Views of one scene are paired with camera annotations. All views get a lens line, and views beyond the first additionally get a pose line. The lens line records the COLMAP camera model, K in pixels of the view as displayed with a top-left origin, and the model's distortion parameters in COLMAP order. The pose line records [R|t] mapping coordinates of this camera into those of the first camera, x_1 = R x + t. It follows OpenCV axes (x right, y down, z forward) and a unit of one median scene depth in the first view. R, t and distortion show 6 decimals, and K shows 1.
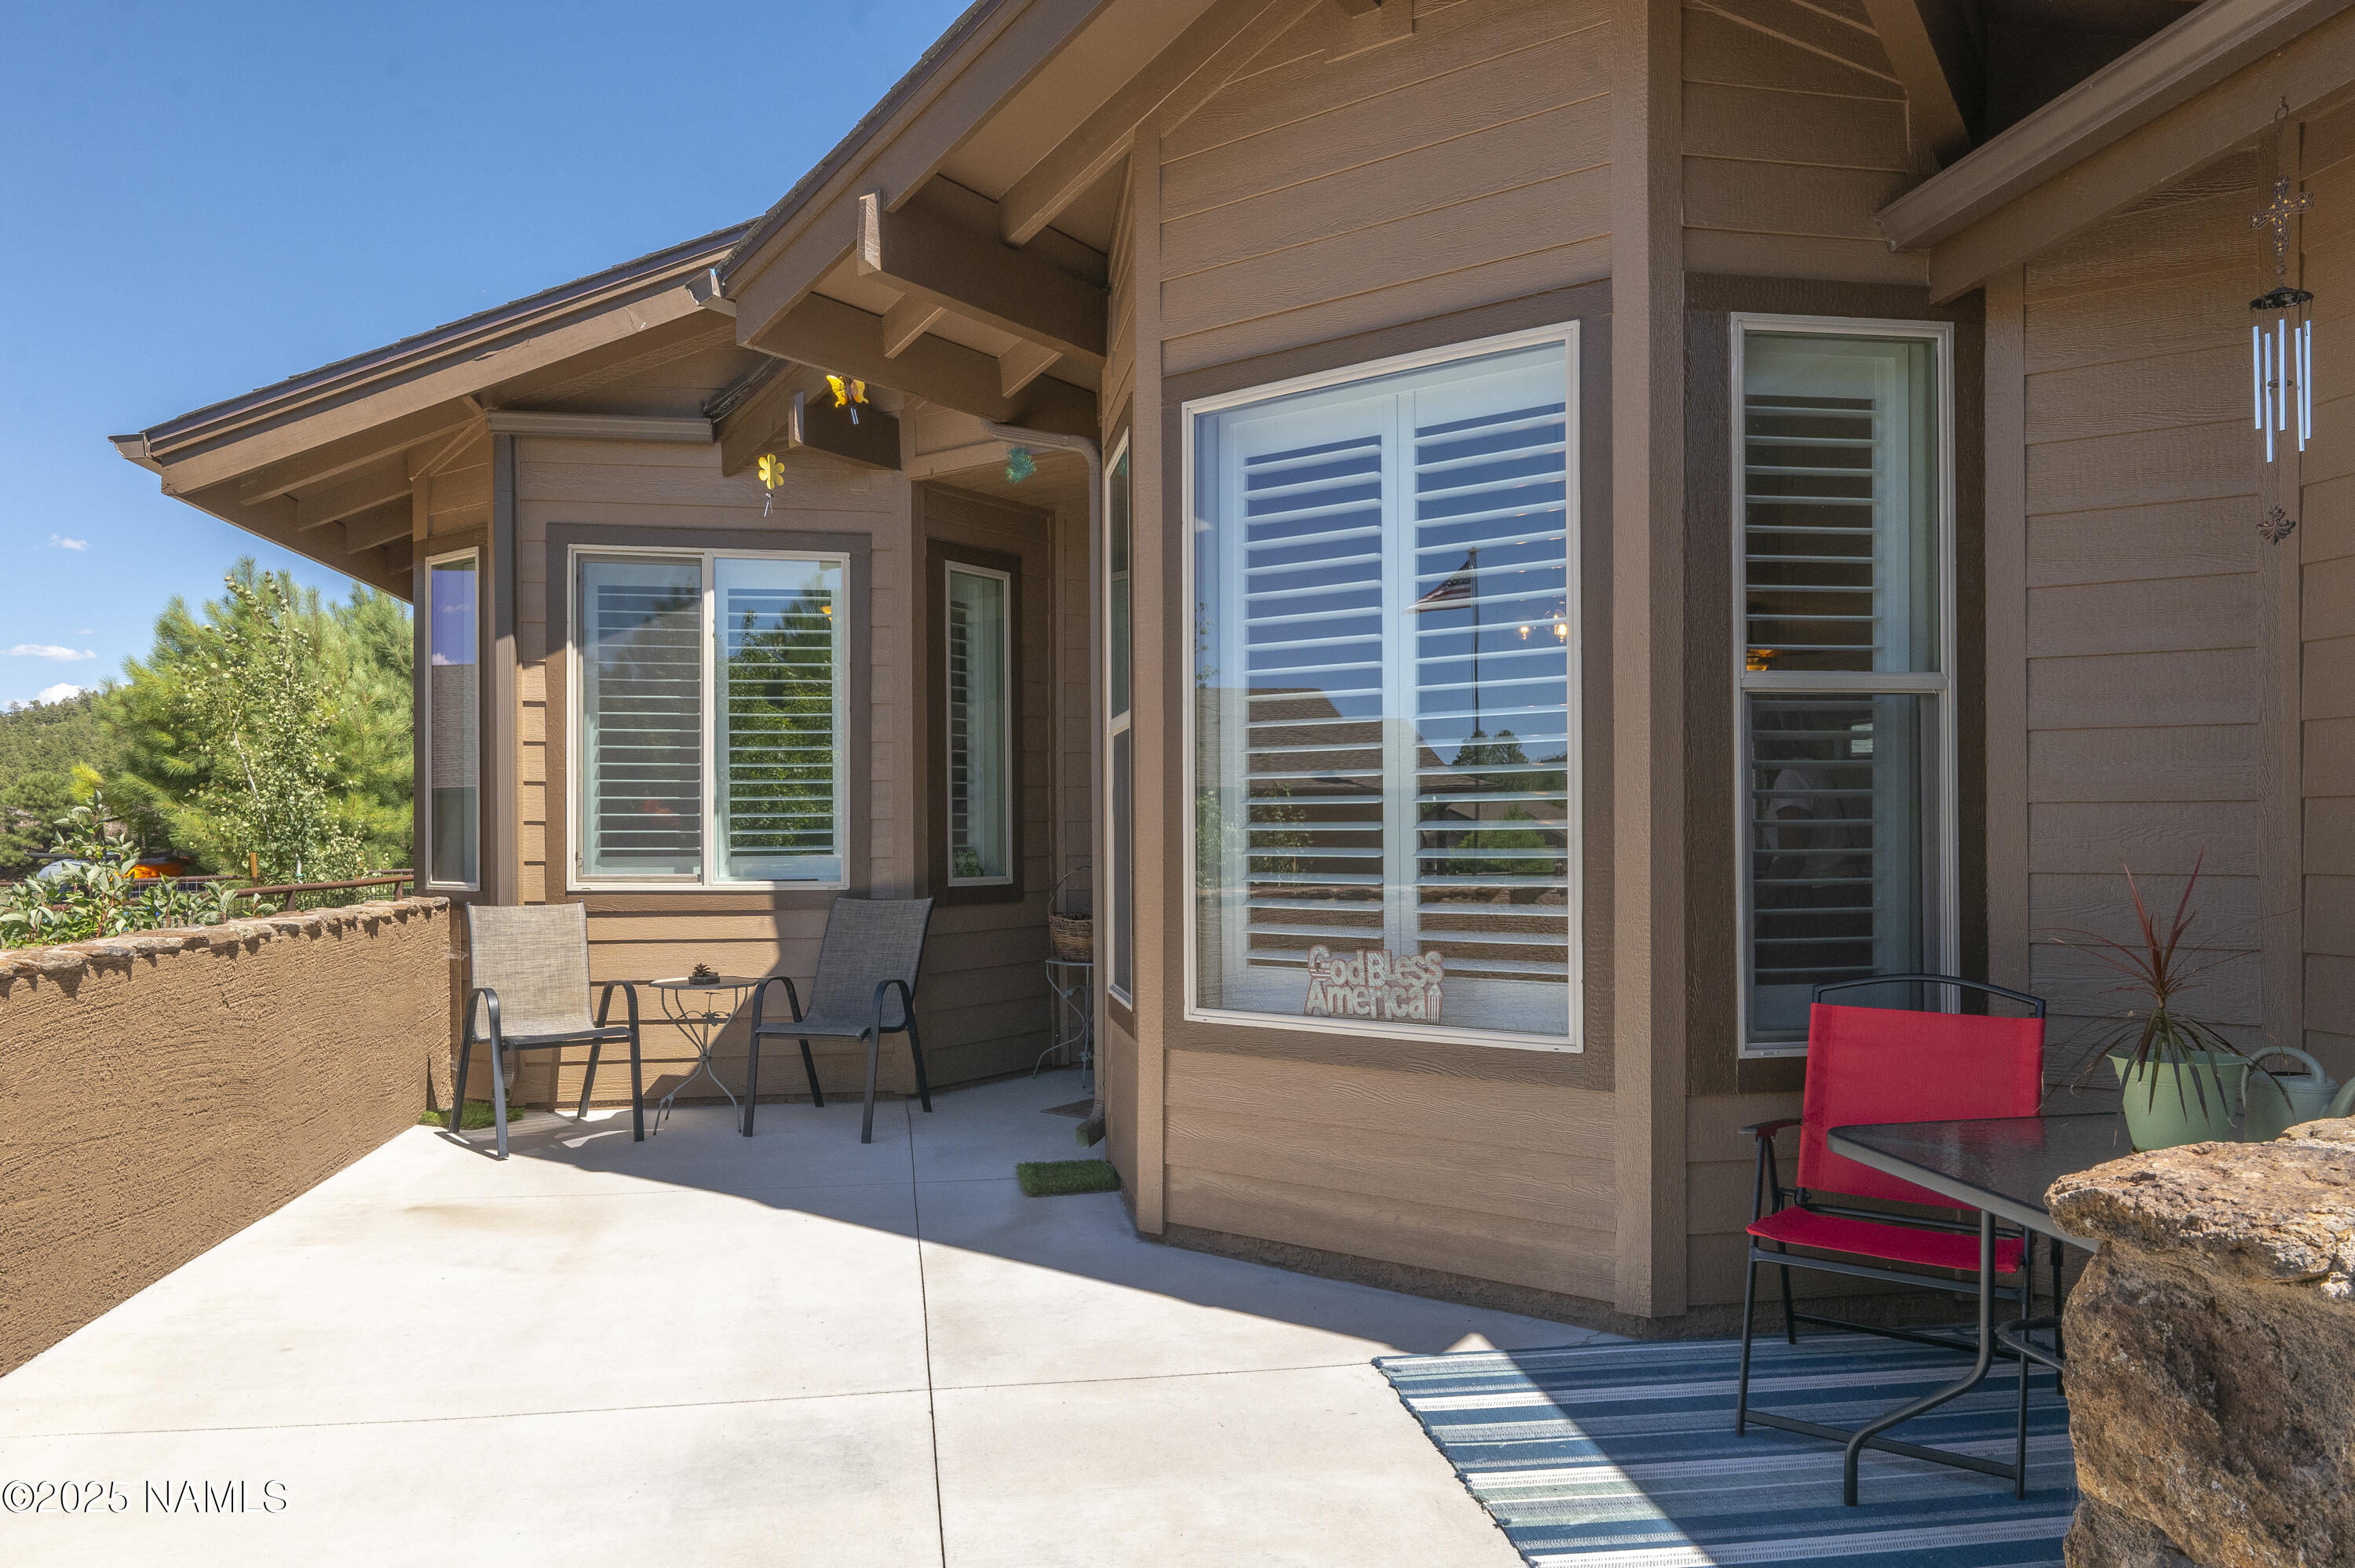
lens RADIAL K [[1554.9, 0, 1175.0], [0, 1554.9, 793.9], [0, 0, 1]] dist [-0.002546, -0.000431]
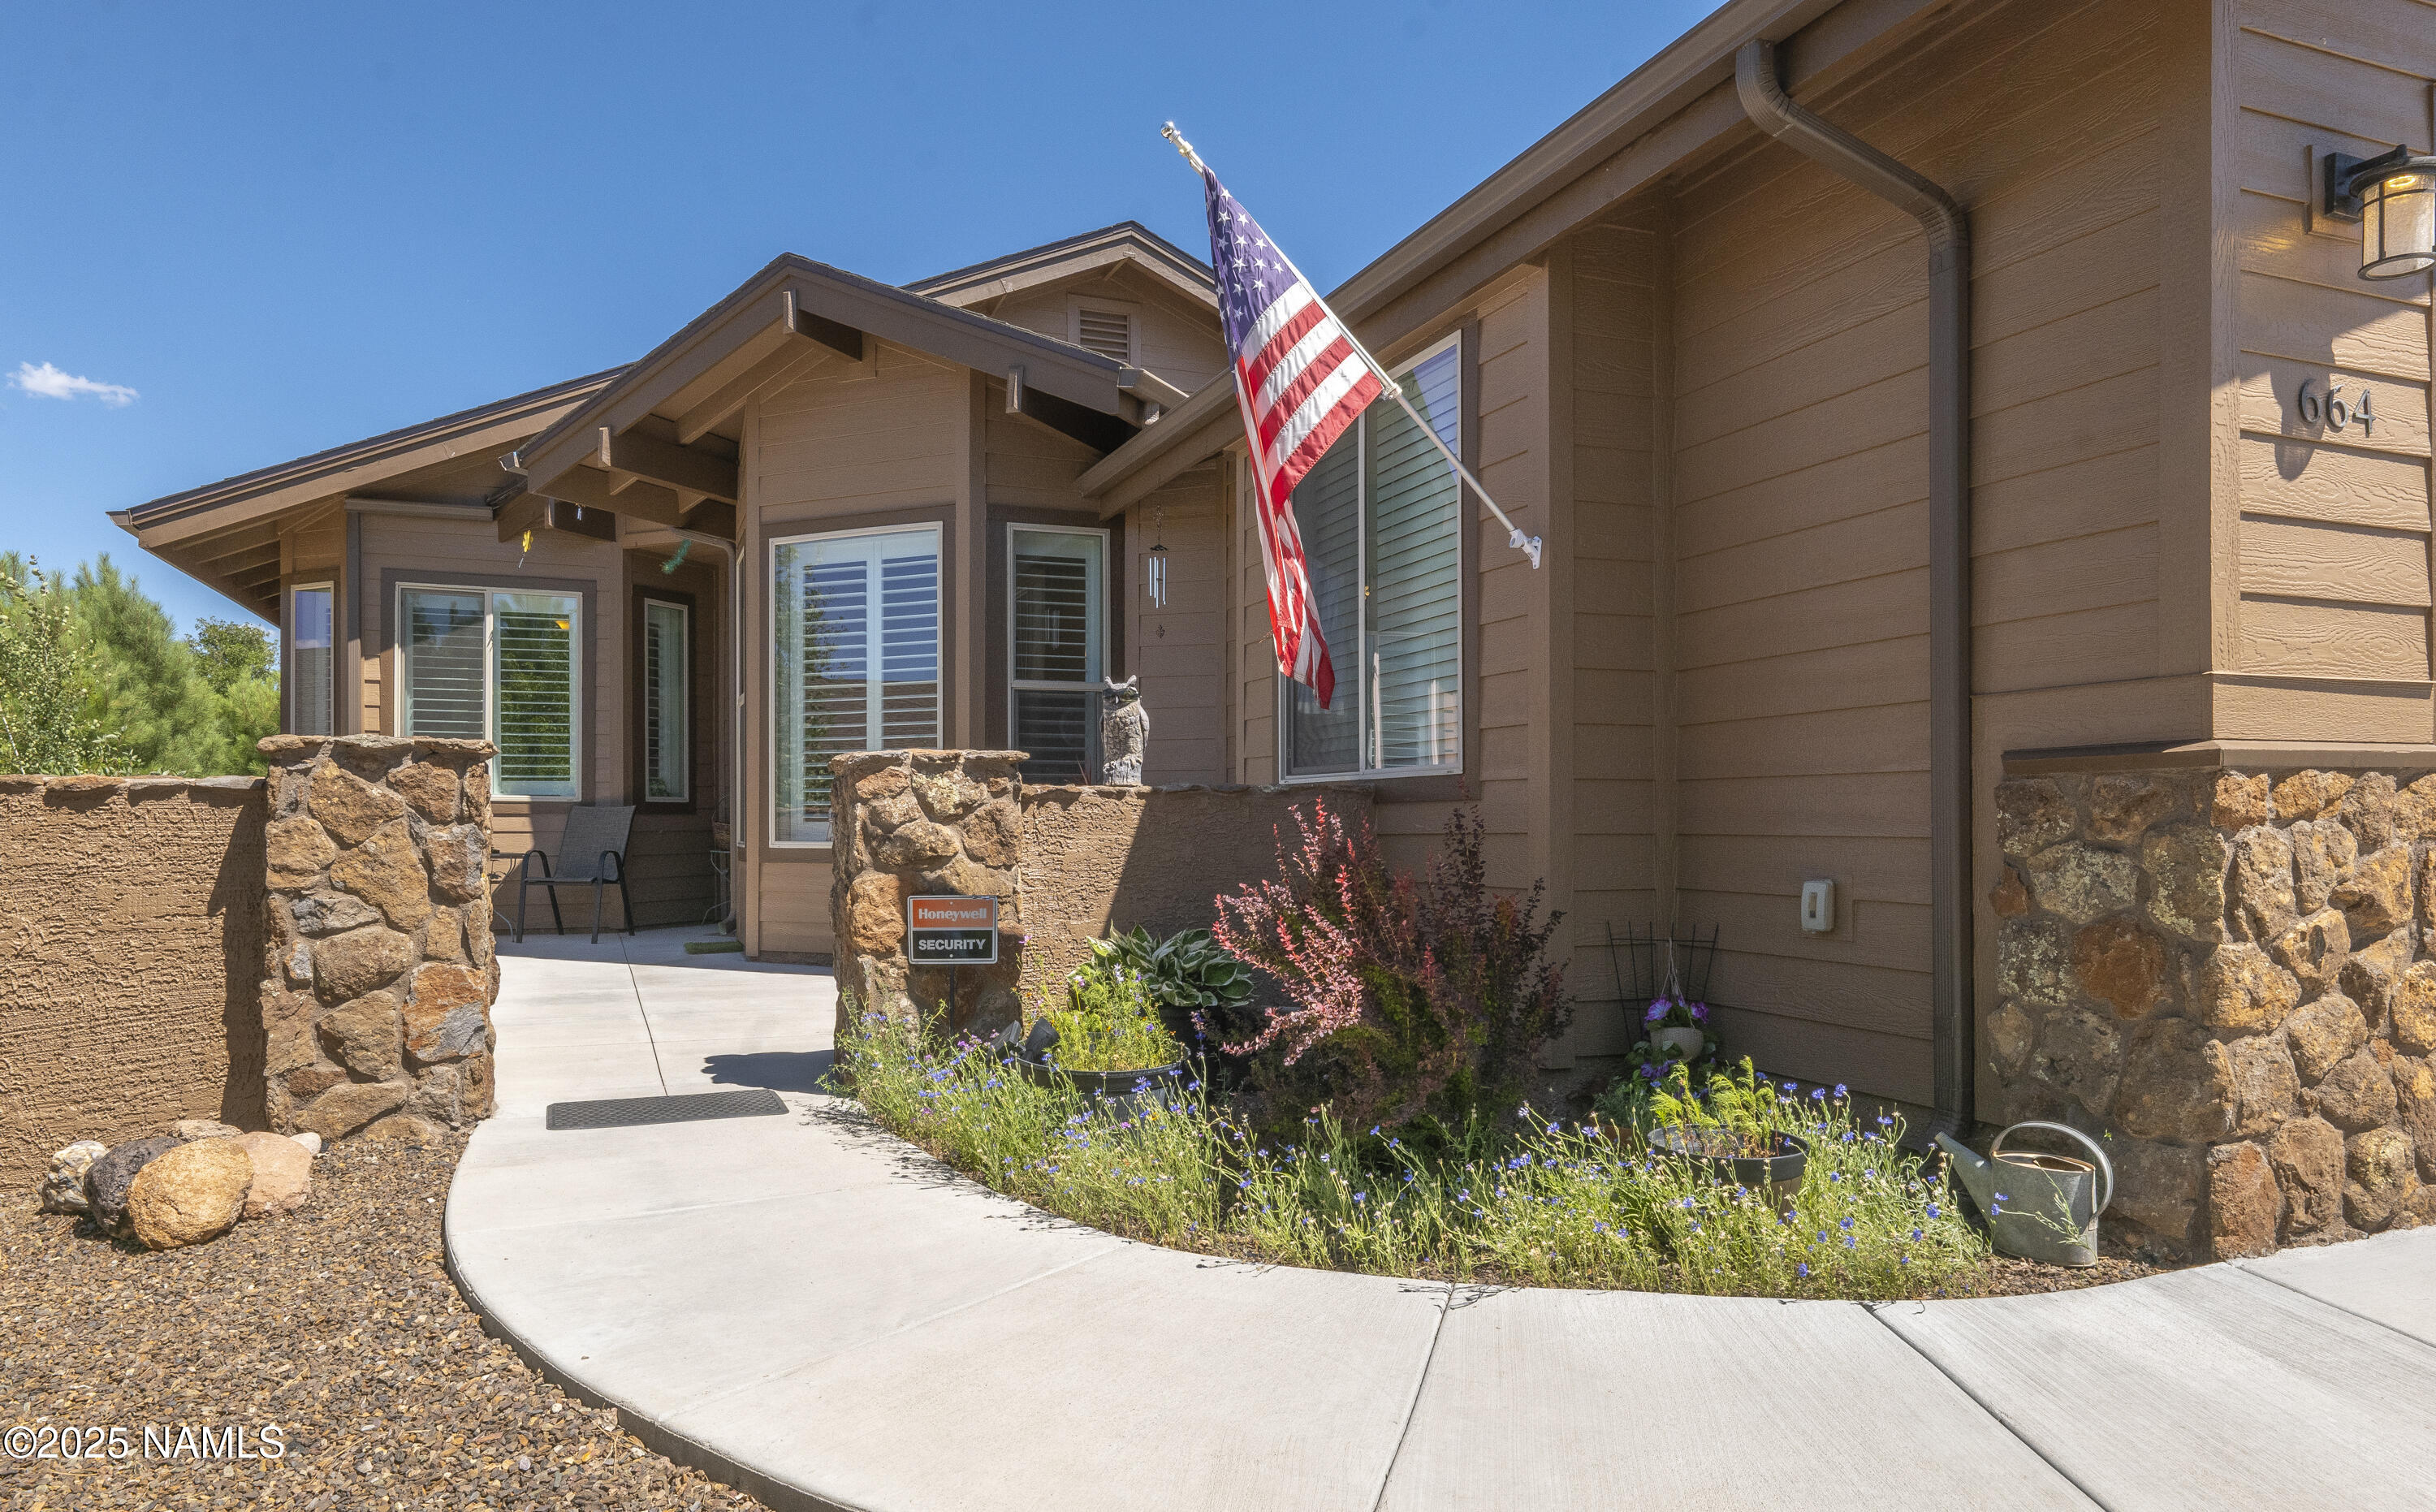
lens RADIAL K [[1540.4, 0, 1230.6], [0, 1540.4, 814.2], [0, 0, 1]] dist [-0.023246, -0.001027]
pose [[0.976253, 0.004840, 0.216580, 0.106727], [-0.008496, 0.999837, 0.015953, 0.044973], [-0.216467, -0.017414, 0.976135, -0.719617]]
